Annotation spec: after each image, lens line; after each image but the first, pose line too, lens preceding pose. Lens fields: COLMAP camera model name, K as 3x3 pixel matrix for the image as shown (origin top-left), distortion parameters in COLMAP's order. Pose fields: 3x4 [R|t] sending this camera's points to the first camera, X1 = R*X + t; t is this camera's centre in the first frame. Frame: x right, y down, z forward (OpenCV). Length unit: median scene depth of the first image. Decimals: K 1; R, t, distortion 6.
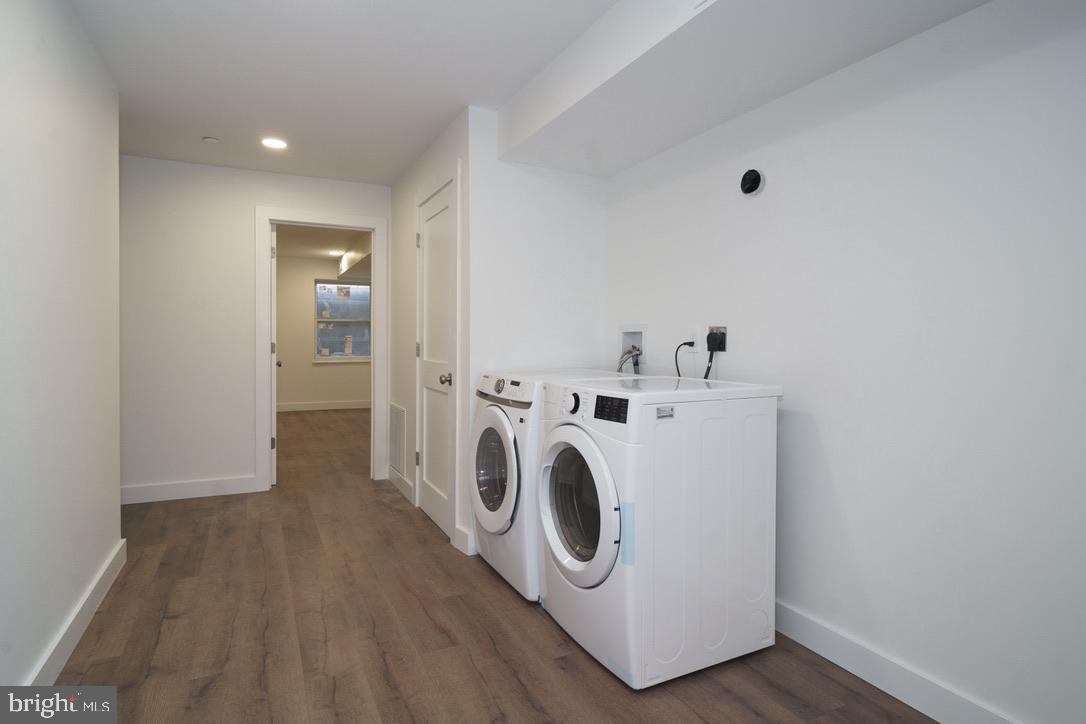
lens RADIAL K [[573.0, 0, 544.8], [0, 573.0, 351.5], [0, 0, 1]] dist [0.000643, 0.000586]
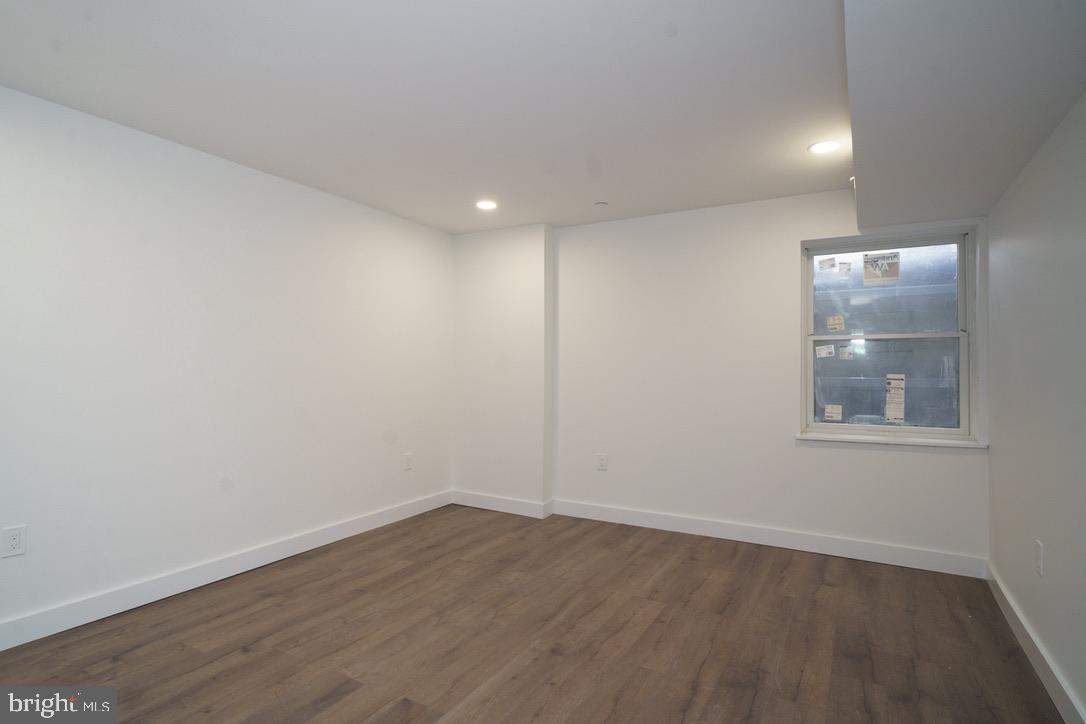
lens RADIAL K [[573.0, 0, 534.5], [0, 573.0, 354.5], [0, 0, 1]] dist [0.000643, 0.000586]
pose [[0.548270, -0.022131, -0.836009, -0.147617], [-0.008593, 0.999448, -0.032092, -0.026386], [0.836257, 0.024779, 0.547777, 0.576398]]
